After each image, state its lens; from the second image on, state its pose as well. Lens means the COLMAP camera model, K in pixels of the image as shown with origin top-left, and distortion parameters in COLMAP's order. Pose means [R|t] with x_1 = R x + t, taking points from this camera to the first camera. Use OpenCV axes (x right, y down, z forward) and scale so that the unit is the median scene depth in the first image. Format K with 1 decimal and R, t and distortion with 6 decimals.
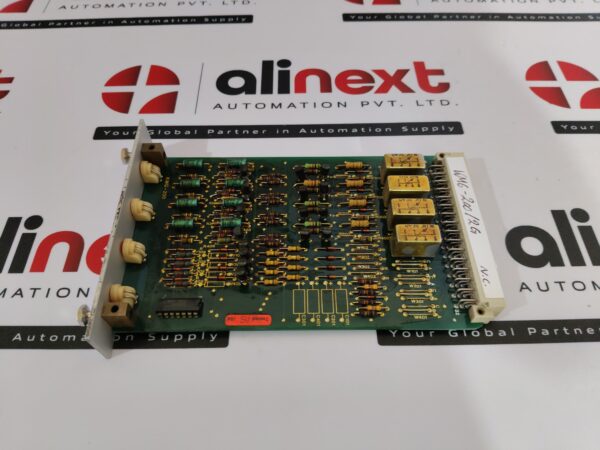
lens RADIAL K [[452.4, 0, 294.7], [0, 452.4, 222.9], [0, 0, 1]] dist [-0.022955, -0.014597]
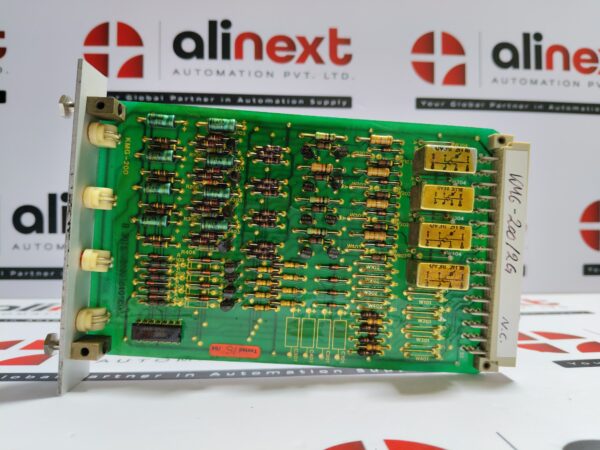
lens RADIAL K [[452.4, 0, 303.9], [0, 452.4, 223.4], [0, 0, 1]] dist [-0.022955, -0.014597]
pose [[0.996356, 0.070902, 0.047414, -0.024215], [-0.085295, 0.829307, 0.552246, -0.476129], [-0.000166, -0.554278, 0.832332, 0.357361]]
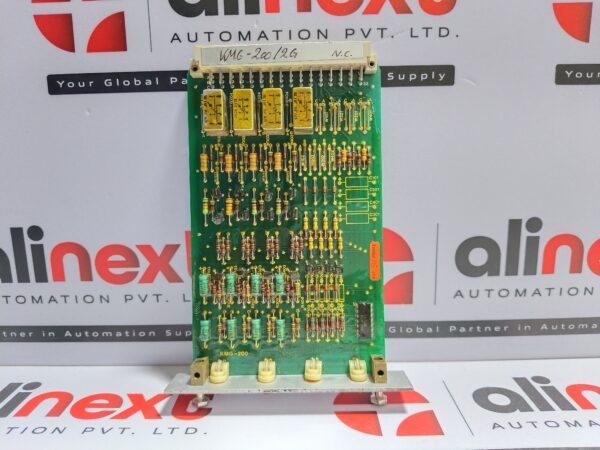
lens RADIAL K [[452.4, 0, 294.9], [0, 452.4, 228.3], [0, 0, 1]] dist [-0.022955, -0.014597]
pose [[-0.013576, -0.999849, -0.010811, -0.000411], [0.838437, -0.017275, 0.544725, -0.566182], [-0.544830, -0.001669, 0.838545, 0.106738]]
